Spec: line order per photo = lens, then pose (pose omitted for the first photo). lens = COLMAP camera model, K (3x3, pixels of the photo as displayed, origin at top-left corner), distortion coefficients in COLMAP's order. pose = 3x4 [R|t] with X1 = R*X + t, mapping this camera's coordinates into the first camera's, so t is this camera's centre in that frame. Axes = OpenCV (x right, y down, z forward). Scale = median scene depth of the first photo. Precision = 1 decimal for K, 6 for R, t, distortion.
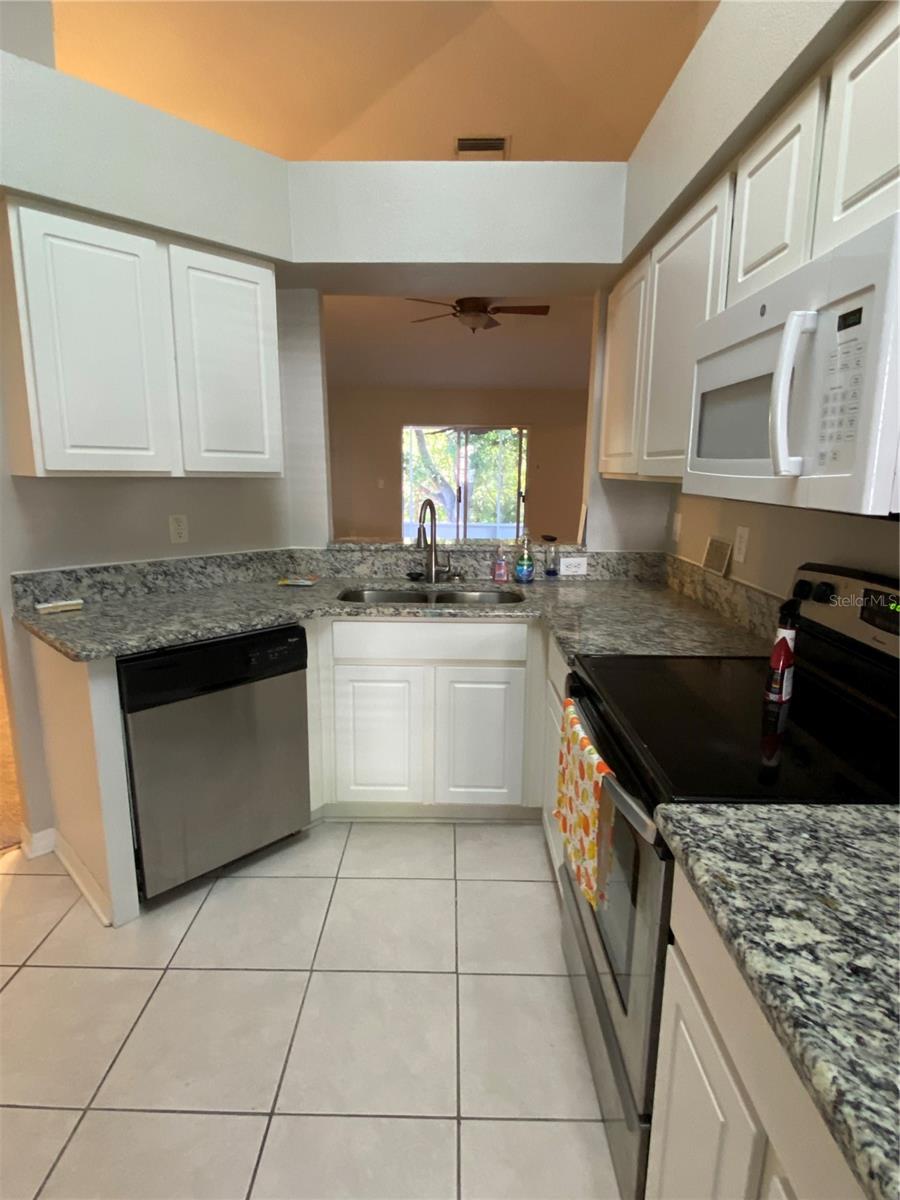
lens RADIAL K [[635.2, 0, 452.5], [0, 635.2, 598.4], [0, 0, 1]] dist [-0.002985, -0.005254]
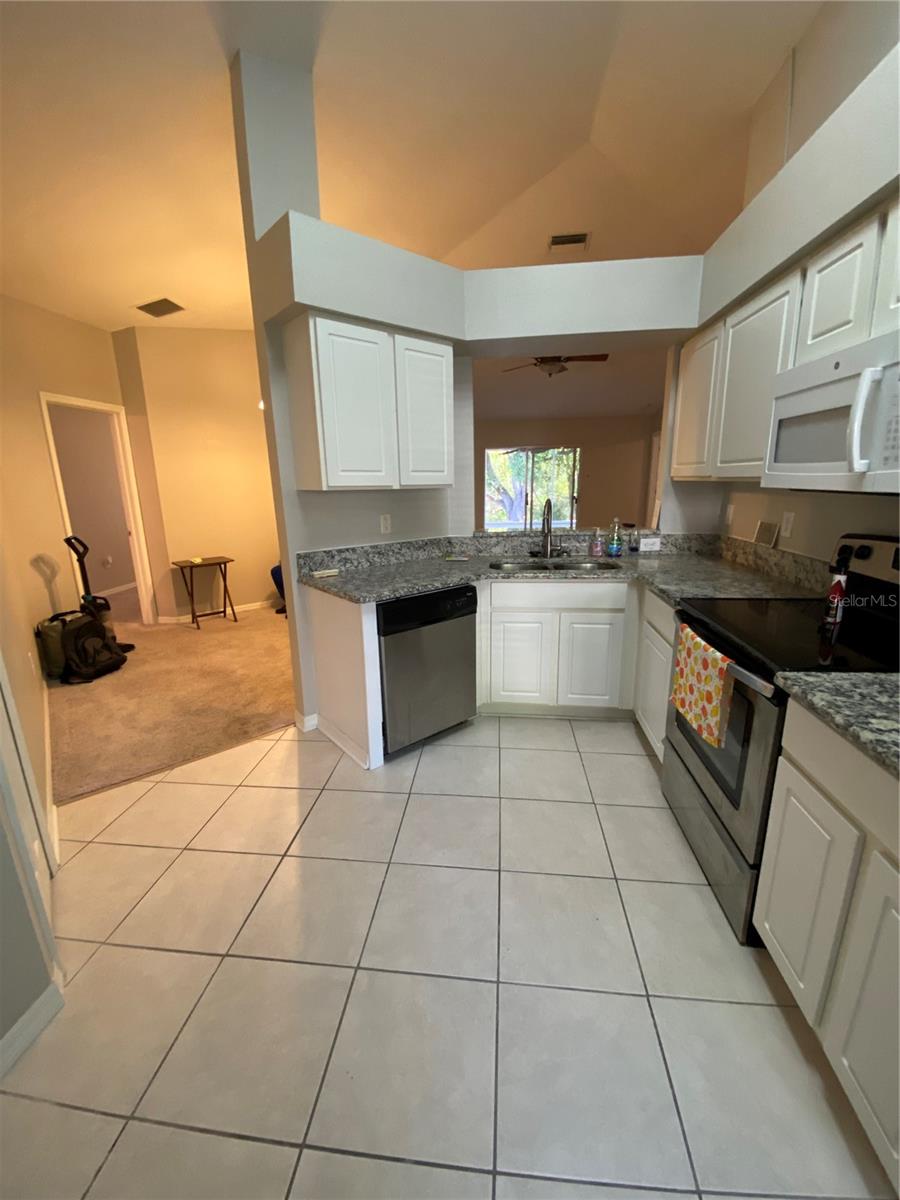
lens RADIAL K [[479.5, 0, 446.5], [0, 479.5, 604.7], [0, 0, 1]] dist [-0.018606, -0.003639]
pose [[0.993296, -0.003984, -0.115530, -0.183387], [0.009759, 0.998728, 0.049468, 0.034807], [0.115186, -0.050264, 0.992071, -0.154219]]
